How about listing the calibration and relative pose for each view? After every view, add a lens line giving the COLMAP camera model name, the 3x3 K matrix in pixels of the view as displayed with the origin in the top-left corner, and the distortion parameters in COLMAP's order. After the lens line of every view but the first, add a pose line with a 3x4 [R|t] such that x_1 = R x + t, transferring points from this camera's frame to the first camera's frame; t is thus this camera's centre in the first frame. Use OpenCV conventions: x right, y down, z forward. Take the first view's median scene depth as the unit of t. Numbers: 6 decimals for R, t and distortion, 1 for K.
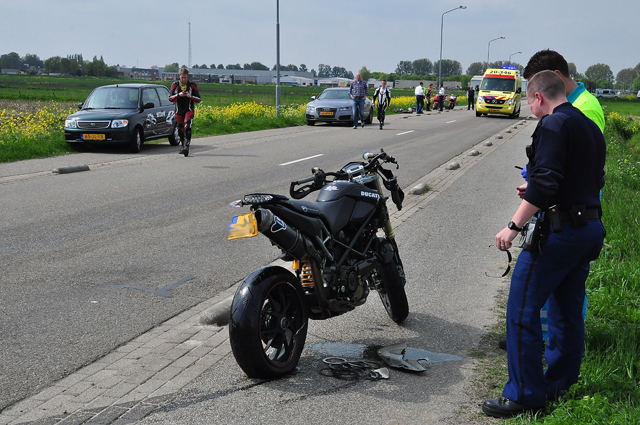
lens RADIAL K [[942.7, 0, 320.3], [0, 942.7, 209.2], [0, 0, 1]] dist [0.123453, 0.000000]
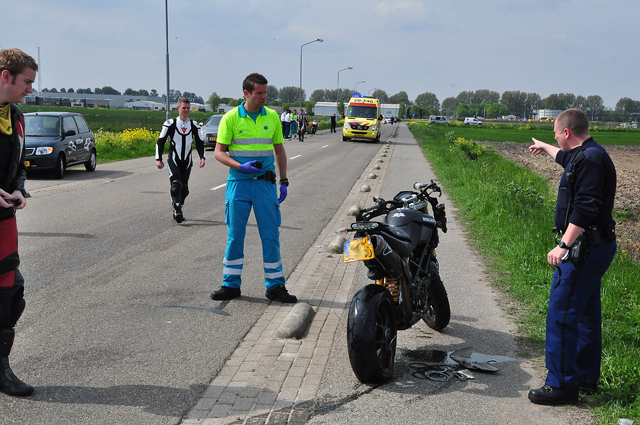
lens RADIAL K [[890.2, 0, 325.3], [0, 890.2, 213.6], [0, 0, 1]] dist [0.096359, 0.000000]
pose [[0.985703, -0.015641, 0.167766, -0.242442], [0.018140, 0.999746, -0.013370, -0.010581], [-0.167514, 0.016222, 0.985736, -0.047770]]
